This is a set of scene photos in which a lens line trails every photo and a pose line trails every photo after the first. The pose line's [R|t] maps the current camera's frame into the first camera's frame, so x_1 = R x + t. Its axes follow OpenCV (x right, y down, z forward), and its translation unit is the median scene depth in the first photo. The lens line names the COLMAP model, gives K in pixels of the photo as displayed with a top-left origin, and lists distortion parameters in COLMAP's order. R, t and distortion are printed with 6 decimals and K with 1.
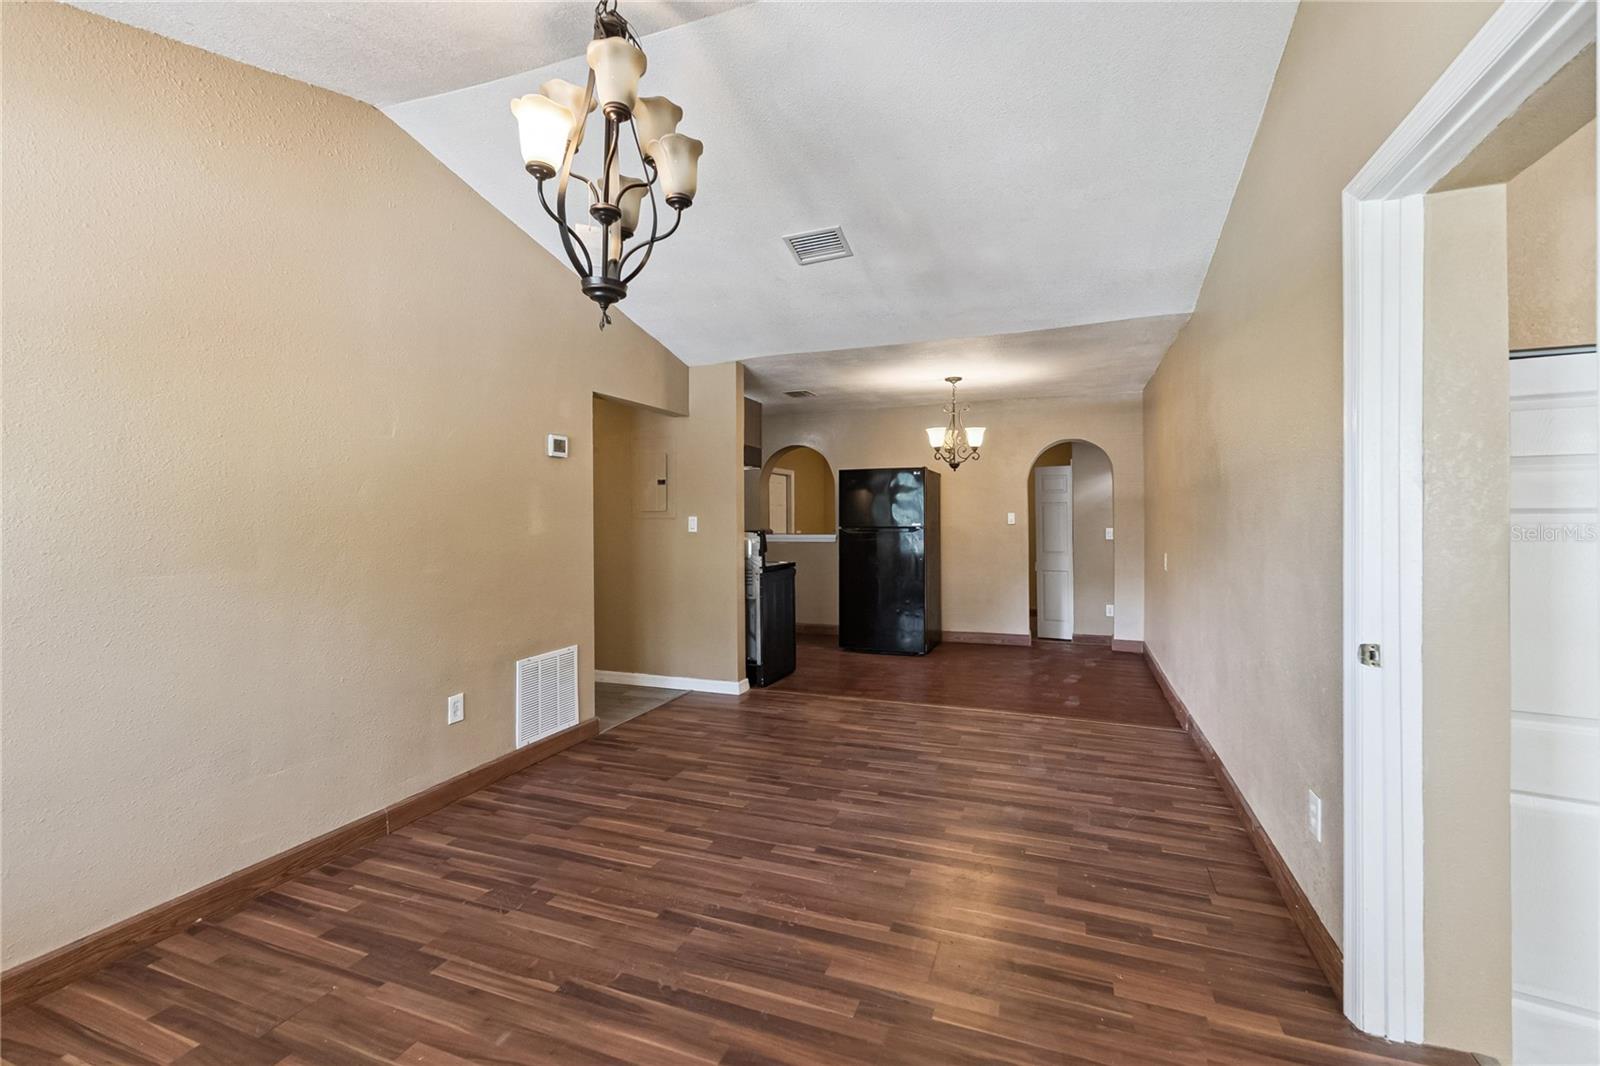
lens RADIAL K [[691.5, 0, 801.6], [0, 691.5, 519.4], [0, 0, 1]] dist [0.008016, -0.000397]
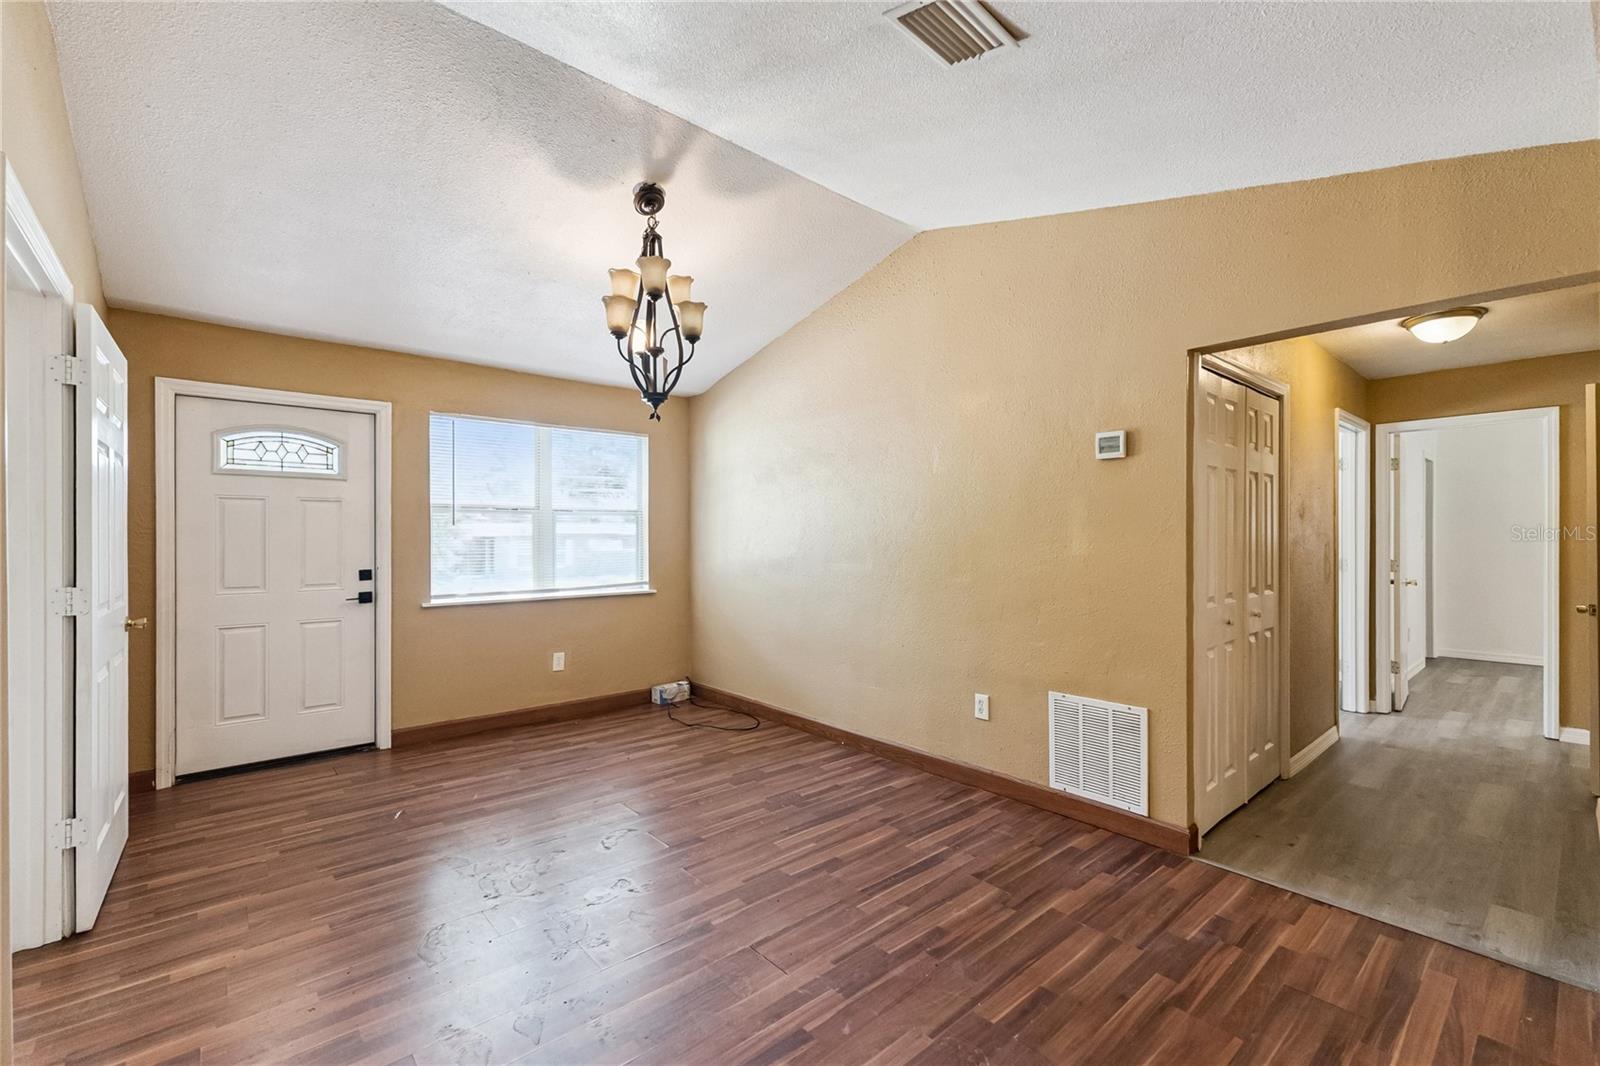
lens RADIAL K [[691.5, 0, 833.8], [0, 691.5, 538.2], [0, 0, 1]] dist [0.008016, -0.000397]
pose [[-0.445899, 0.002150, -0.895081, 0.592907], [-0.008250, 0.999945, 0.006511, -0.003856], [0.895045, 0.010288, -0.445857, 1.254437]]
